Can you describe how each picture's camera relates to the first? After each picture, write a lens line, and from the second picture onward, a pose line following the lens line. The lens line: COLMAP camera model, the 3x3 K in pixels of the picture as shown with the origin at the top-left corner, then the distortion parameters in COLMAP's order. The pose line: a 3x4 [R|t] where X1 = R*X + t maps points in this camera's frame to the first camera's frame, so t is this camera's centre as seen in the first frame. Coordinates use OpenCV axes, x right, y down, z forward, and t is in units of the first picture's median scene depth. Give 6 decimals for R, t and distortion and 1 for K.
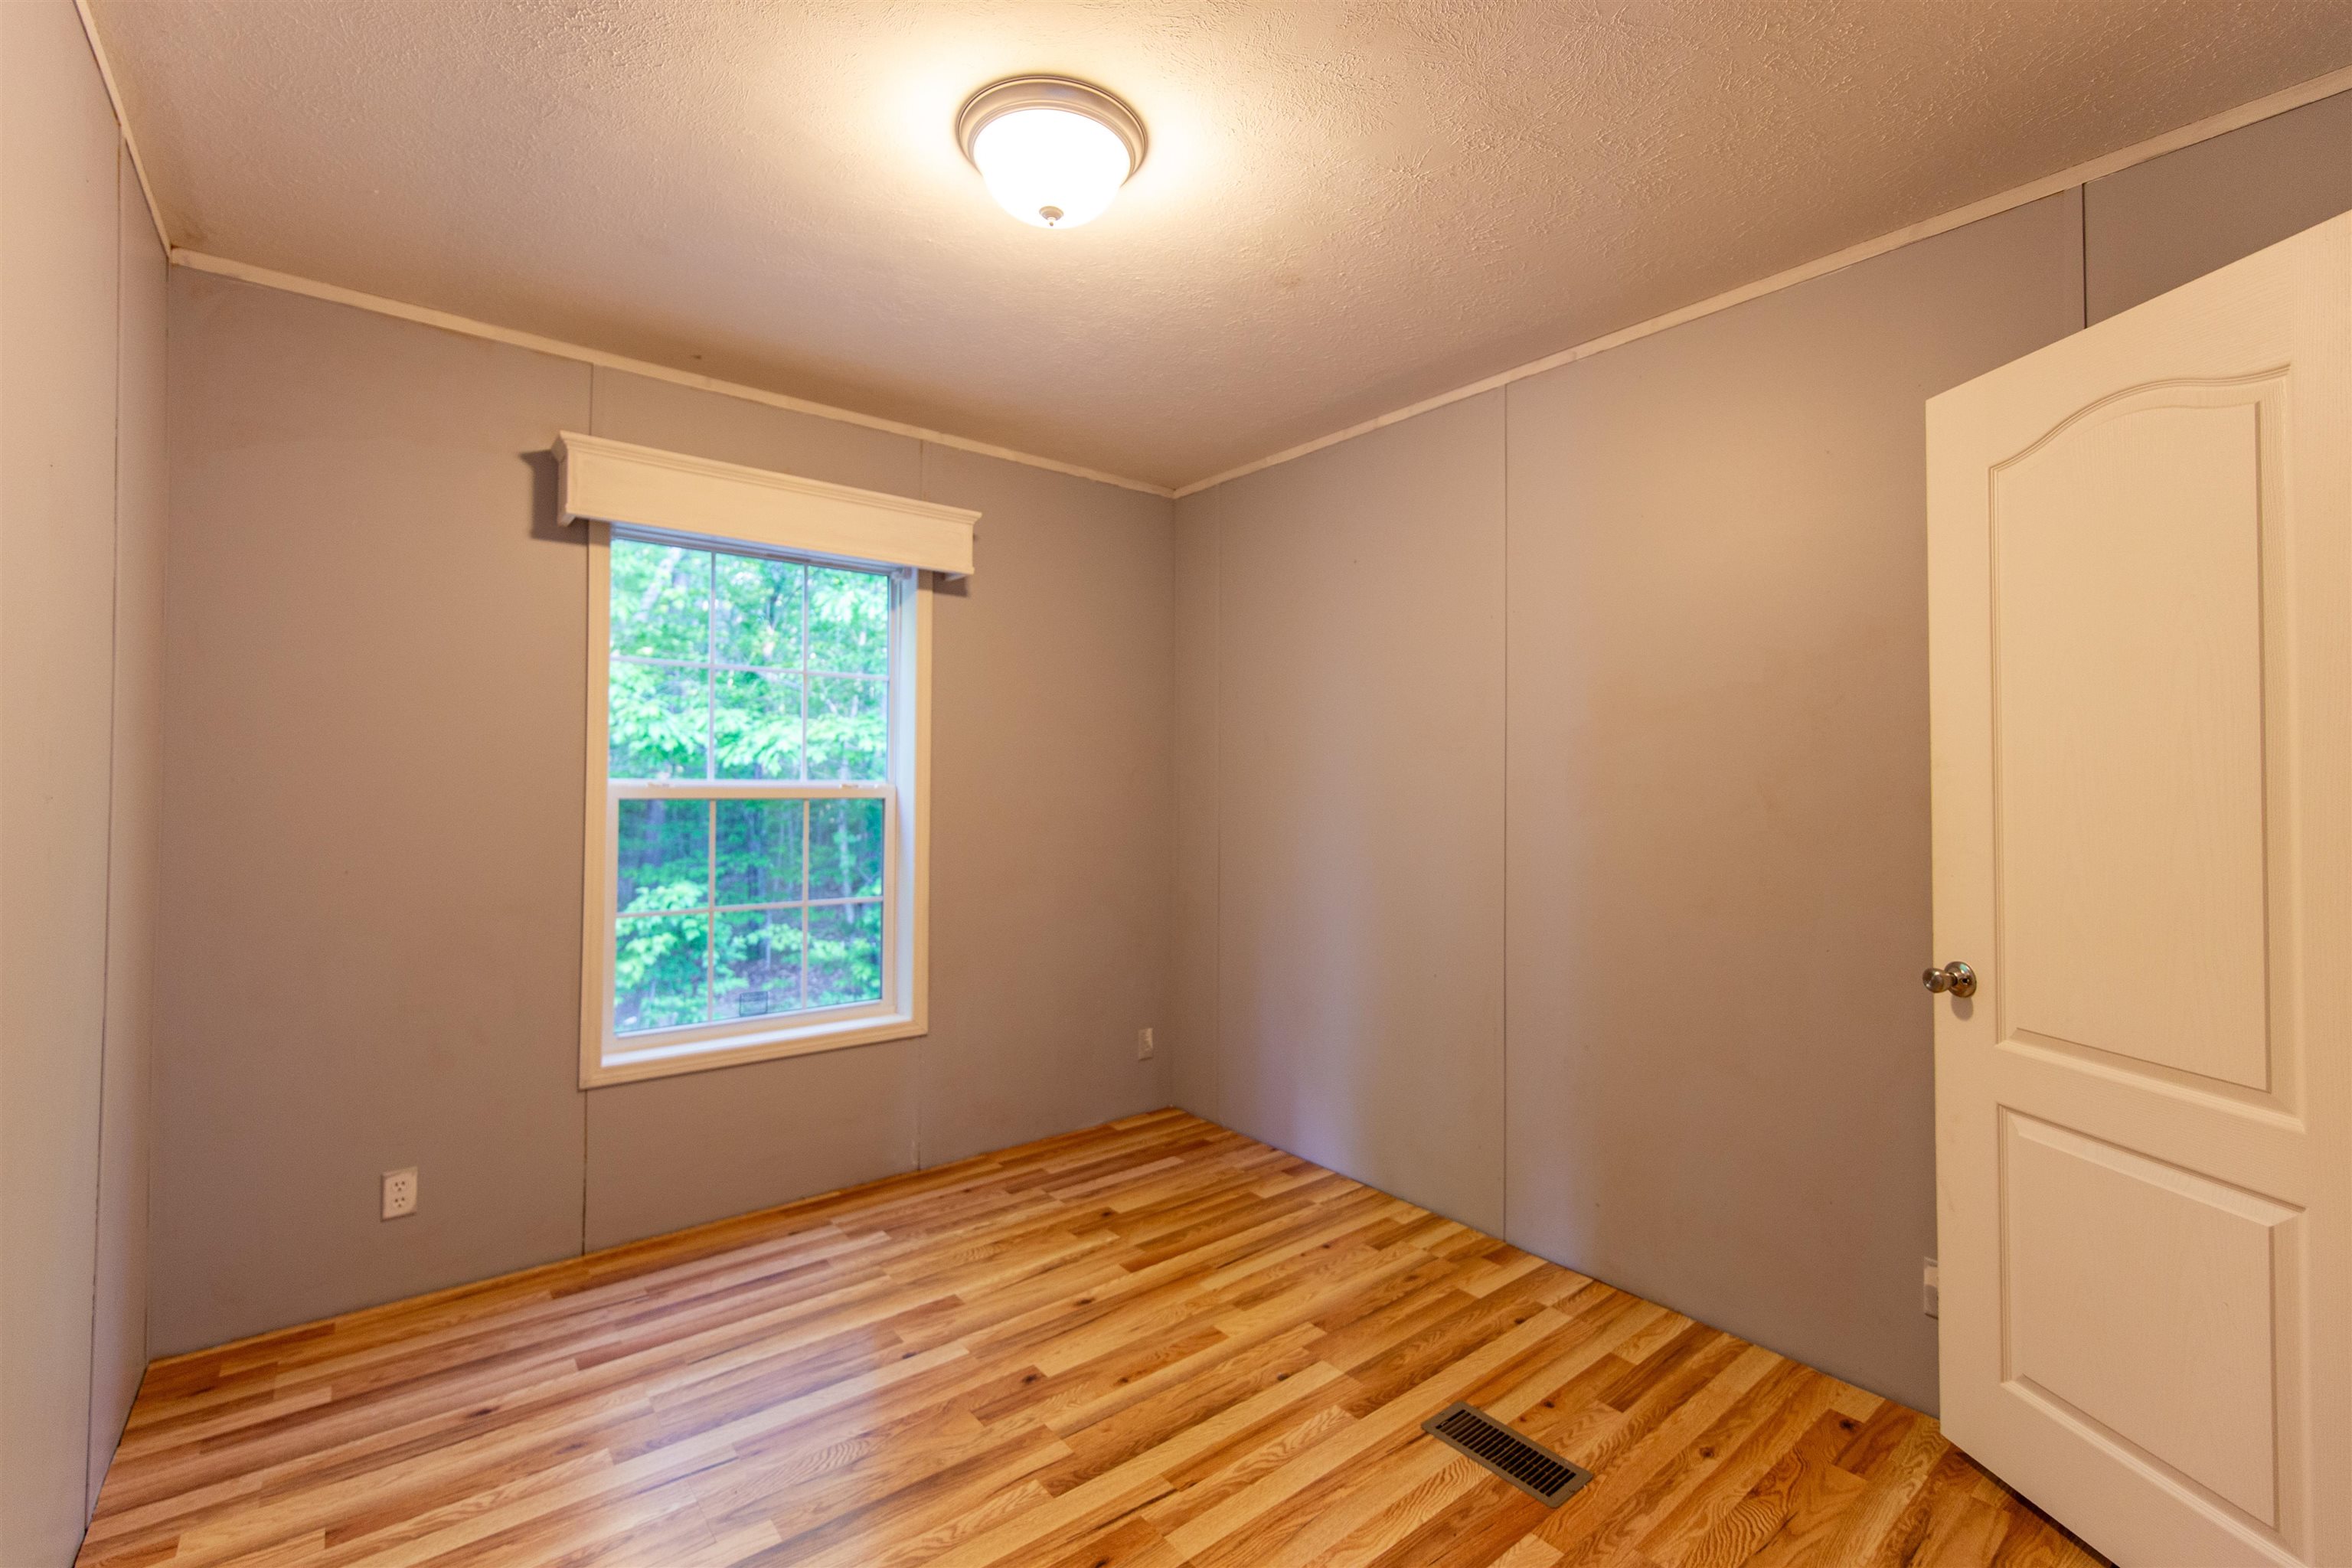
lens RADIAL K [[1006.1, 0, 1173.2], [0, 1006.1, 773.4], [0, 0, 1]] dist [0.000829, -0.000246]
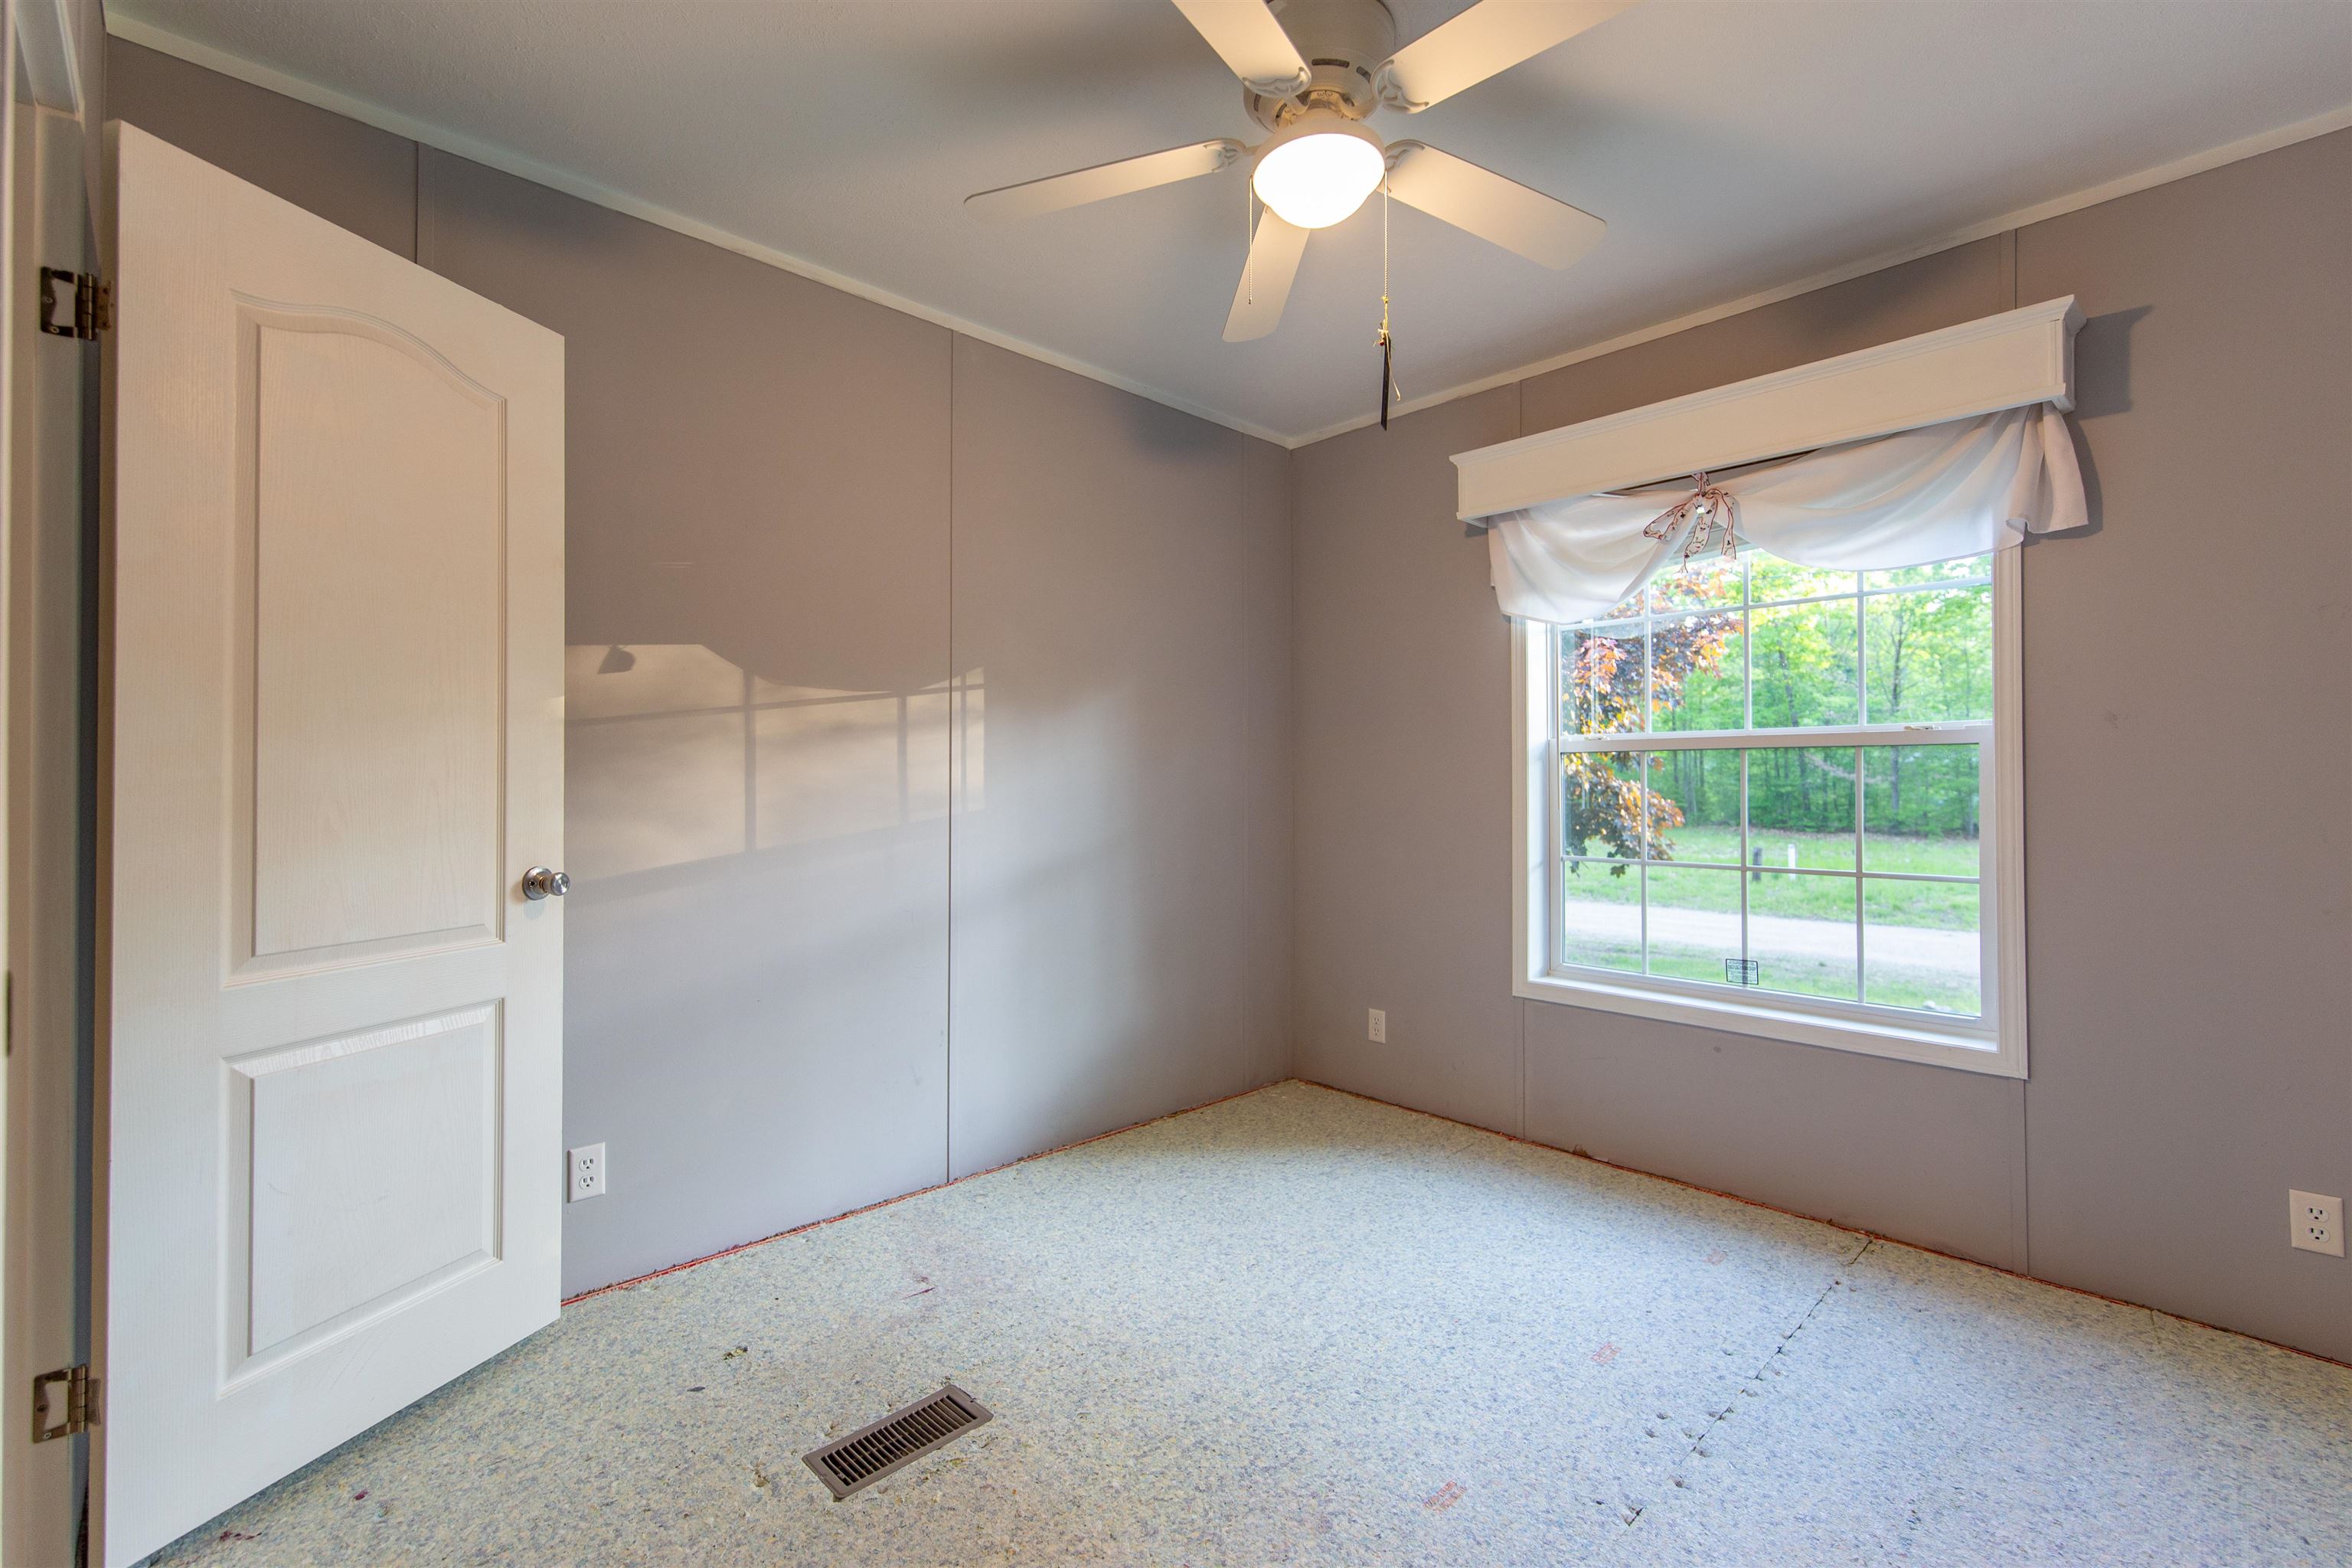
lens RADIAL K [[1006.1, 0, 1173.2], [0, 1006.1, 773.4], [0, 0, 1]] dist [0.000829, -0.000246]
pose [[0.096407, 0.014151, -0.995241, 0.535199], [0.028662, 0.999445, 0.016987, 0.021643], [0.994929, -0.030163, 0.095948, 0.499512]]
